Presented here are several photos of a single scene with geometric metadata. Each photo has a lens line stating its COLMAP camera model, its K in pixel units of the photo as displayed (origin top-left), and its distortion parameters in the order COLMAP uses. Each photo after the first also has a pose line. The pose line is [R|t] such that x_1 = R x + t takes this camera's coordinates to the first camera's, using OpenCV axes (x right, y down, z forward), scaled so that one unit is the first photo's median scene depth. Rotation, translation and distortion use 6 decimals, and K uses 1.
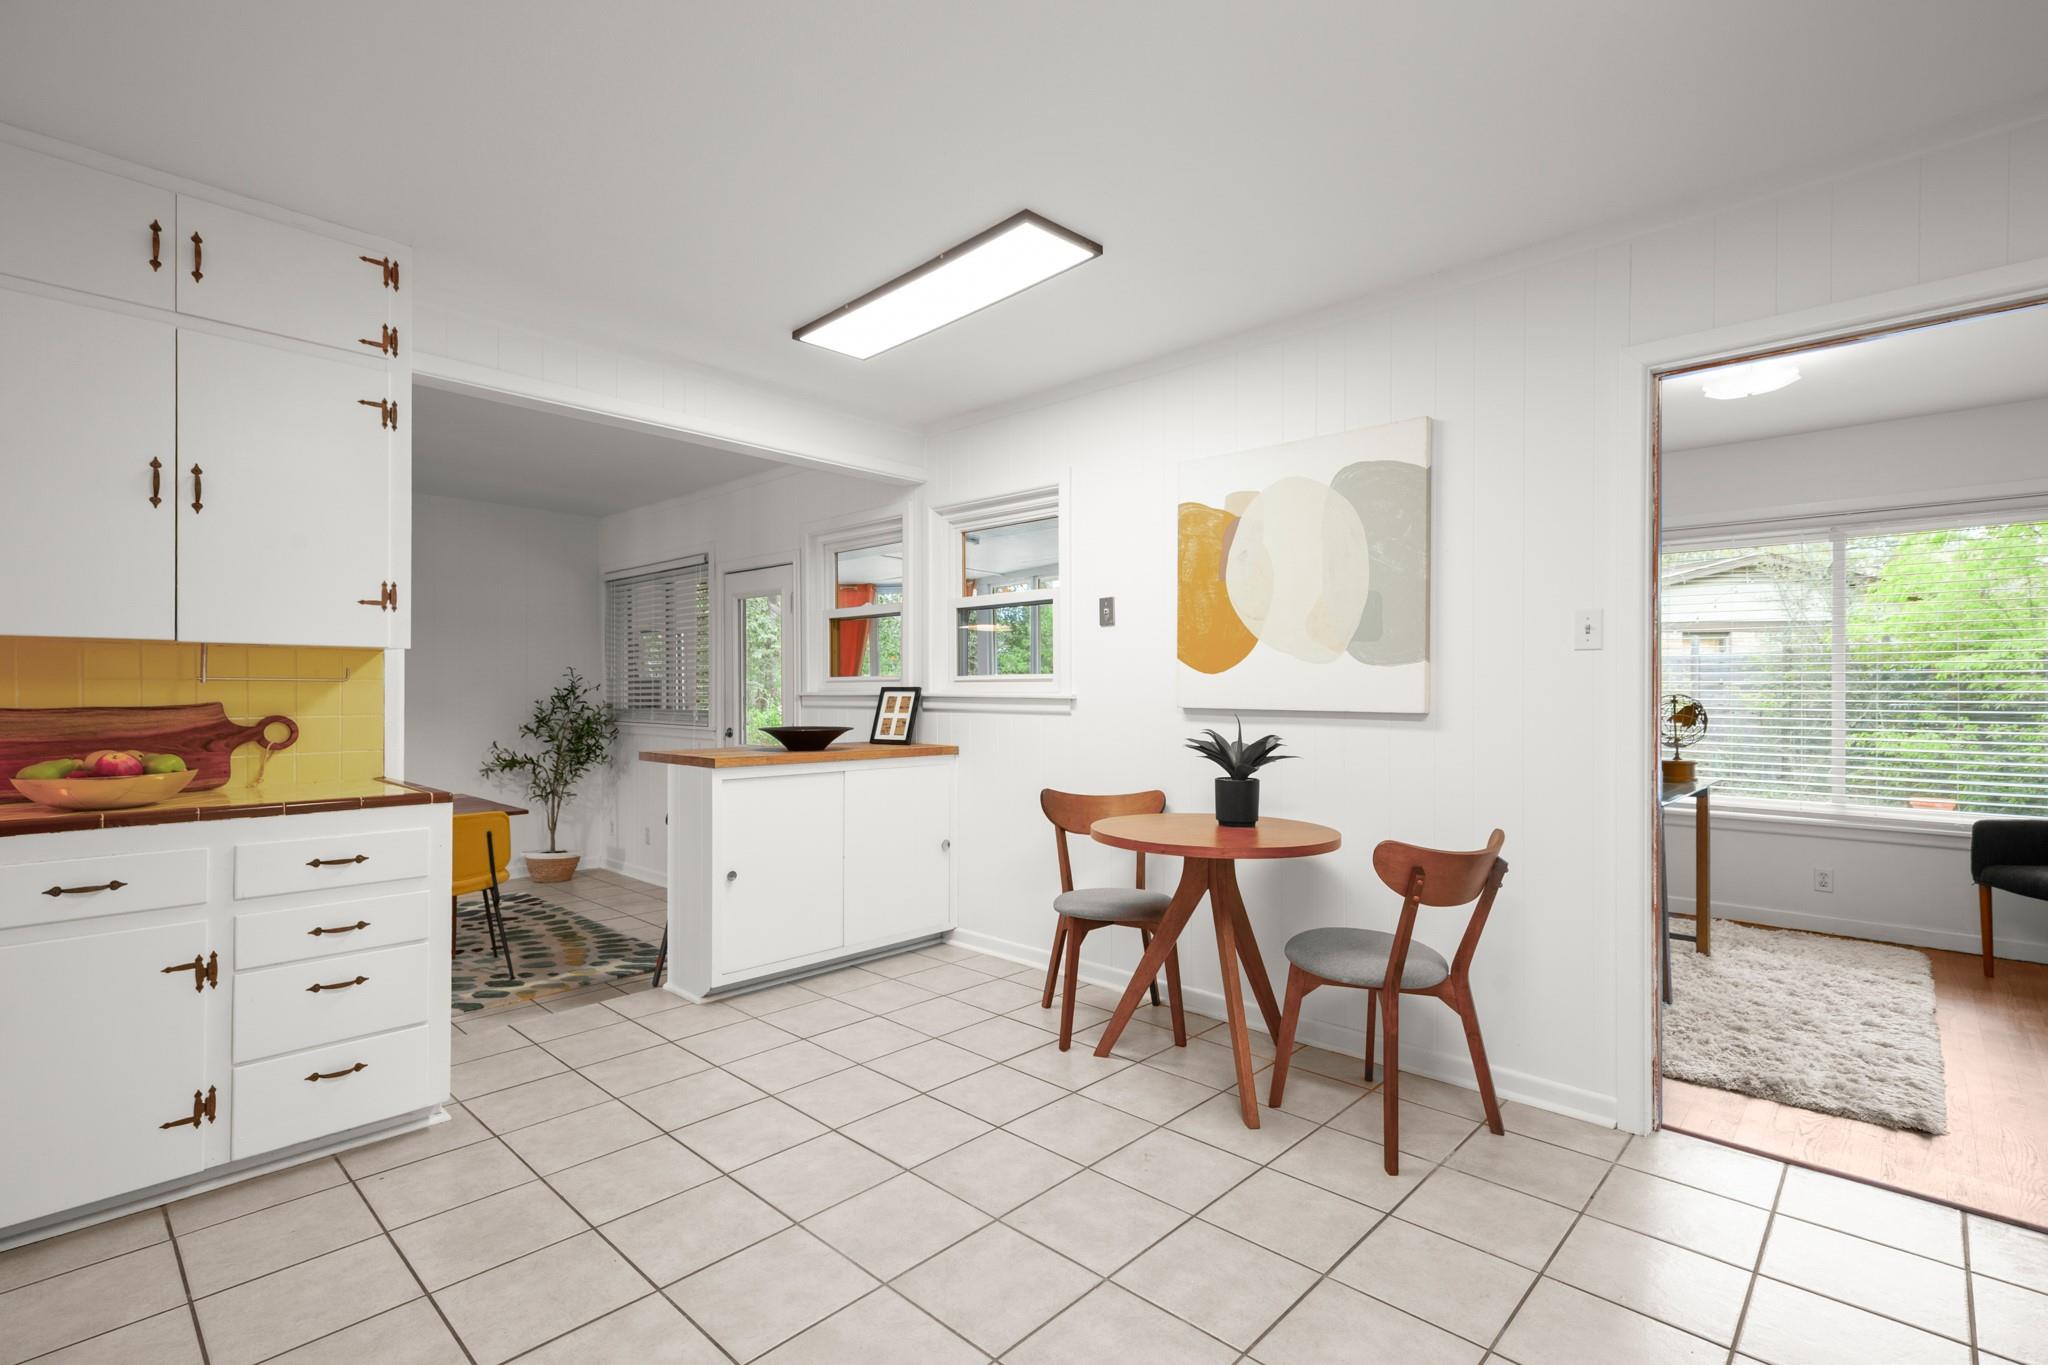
lens RADIAL K [[958.1, 0, 1024.0], [0, 958.1, 682.5], [0, 0, 1]] dist [0.000980, 0.000274]
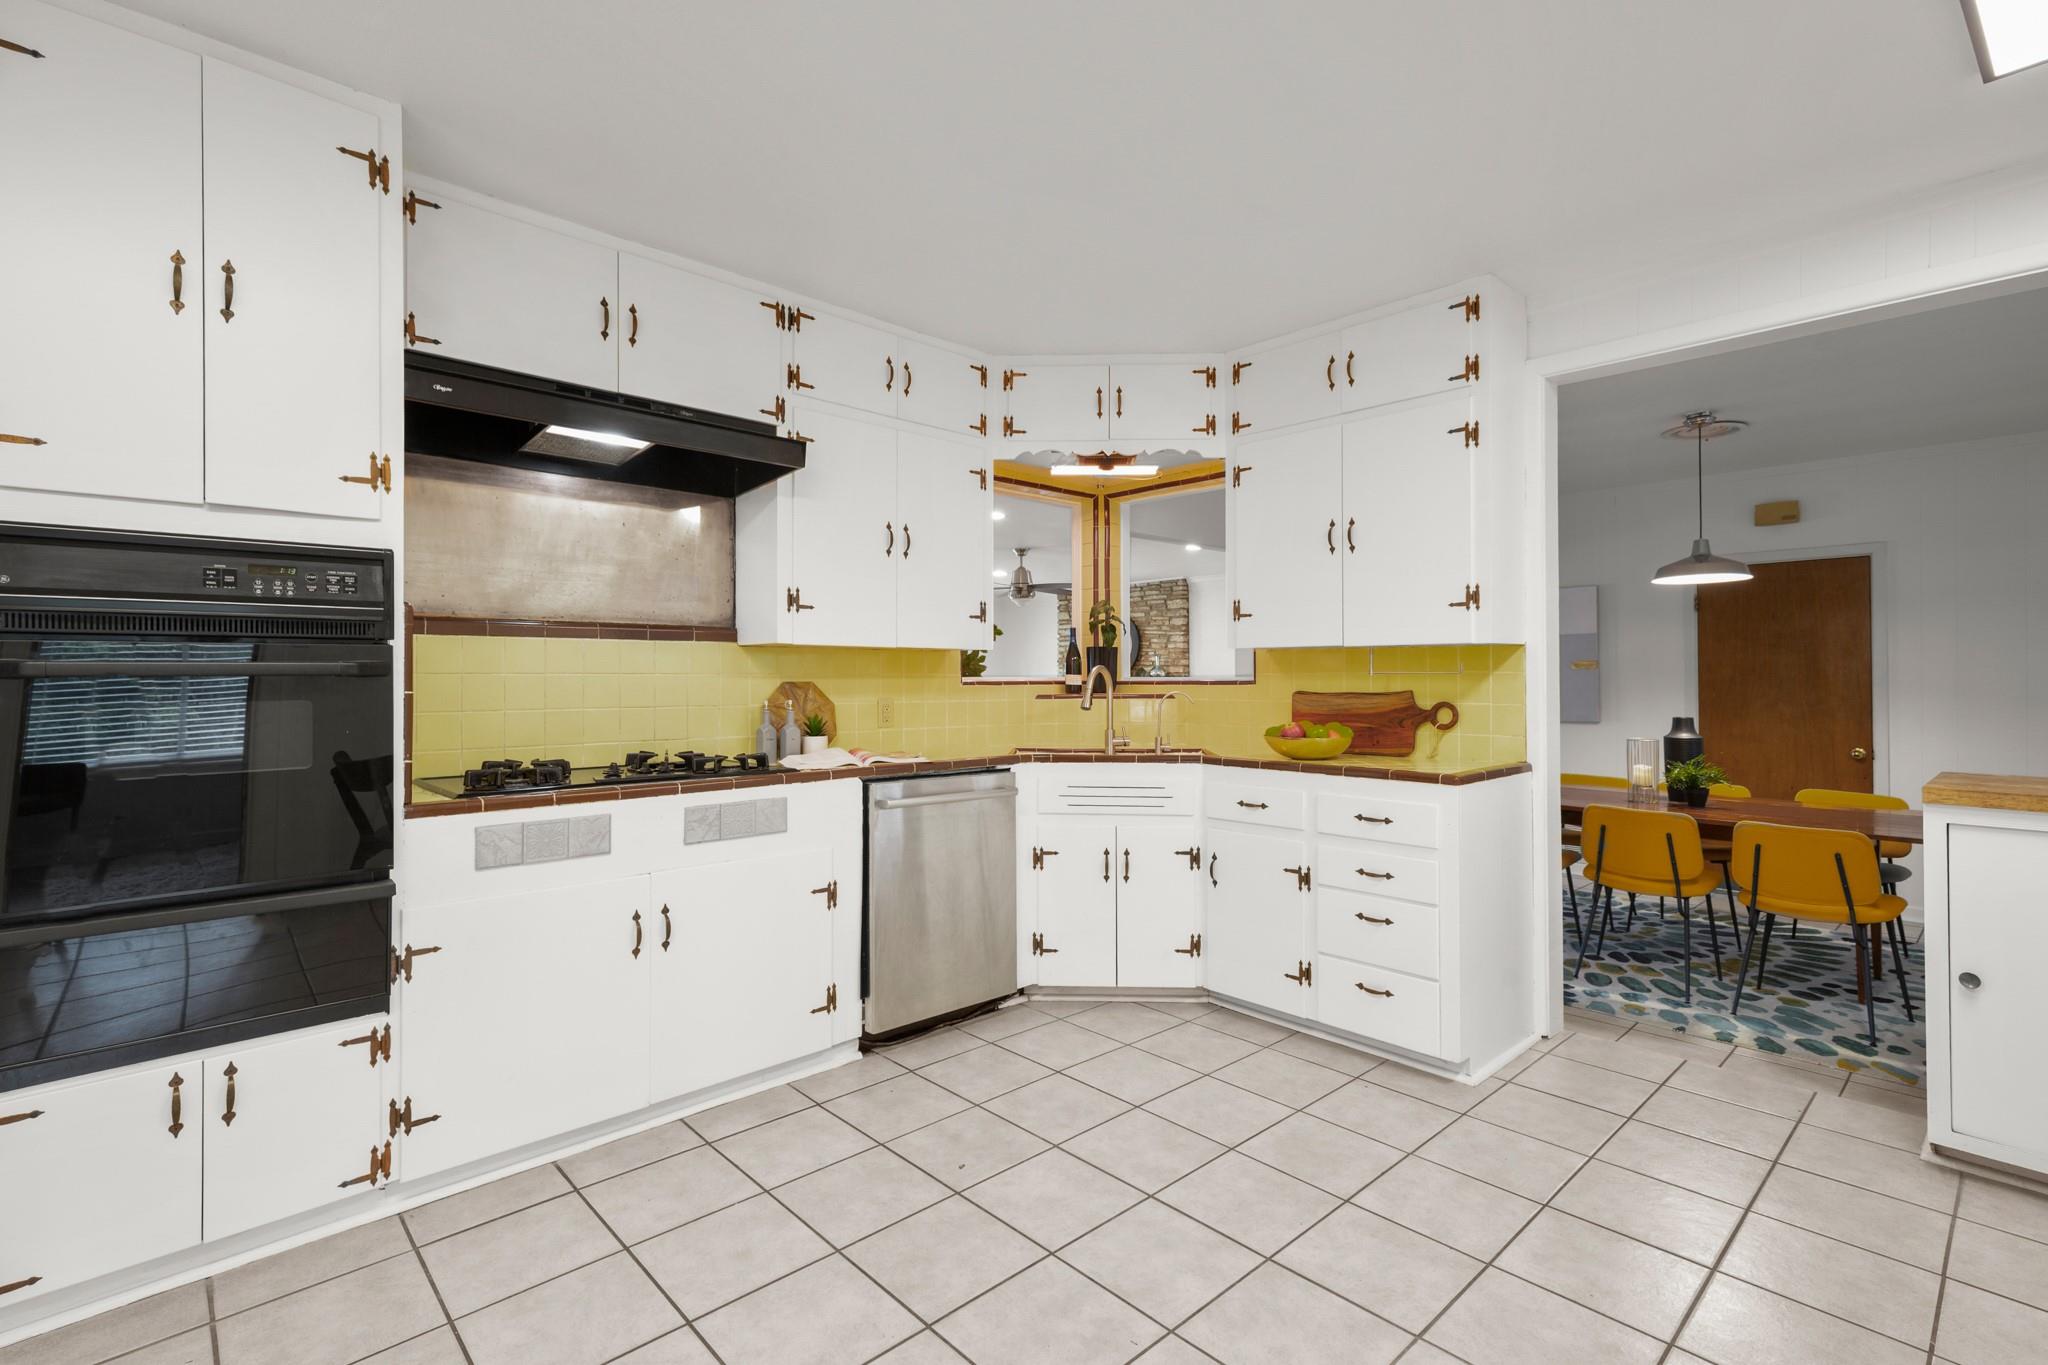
lens RADIAL K [[918.9, 0, 1029.1], [0, 918.9, 666.8], [0, 0, 1]] dist [-0.000713, -0.000103]
pose [[-0.069198, -0.014542, -0.997497, 0.444710], [0.004325, 0.999880, -0.014877, 0.004842], [0.997594, -0.005344, -0.069126, 0.567640]]
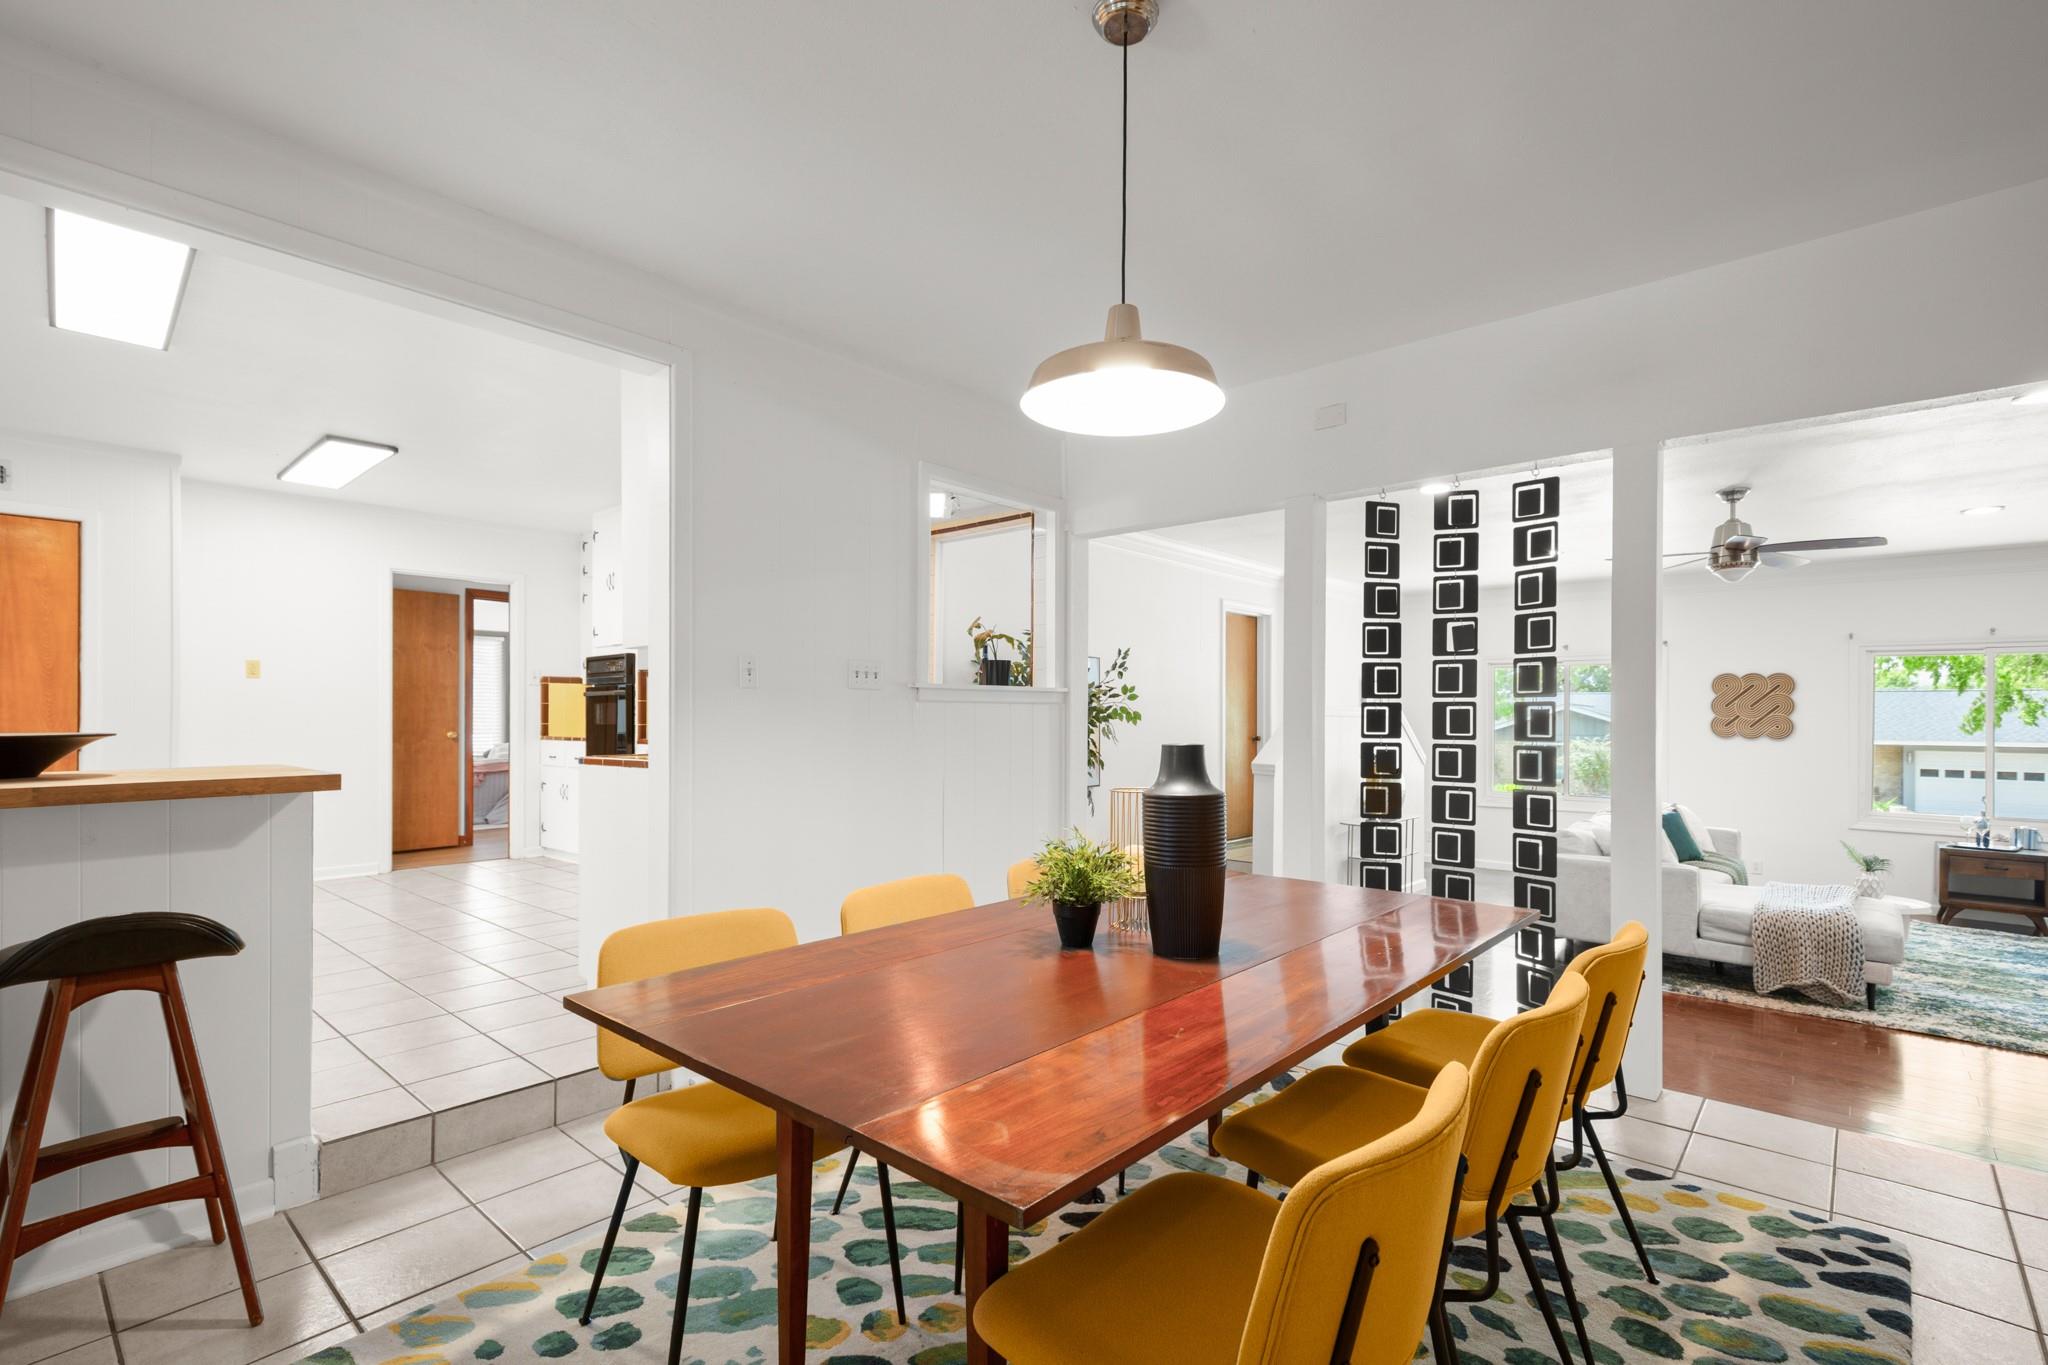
lens RADIAL K [[958.1, 0, 1024.0], [0, 958.1, 682.5], [0, 0, 1]] dist [0.000980, 0.000274]
pose [[-0.999475, -0.008413, -0.031293, -1.142307], [-0.007093, 0.999091, -0.042039, 0.060825], [0.031618, -0.041795, -0.998626, 2.315627]]
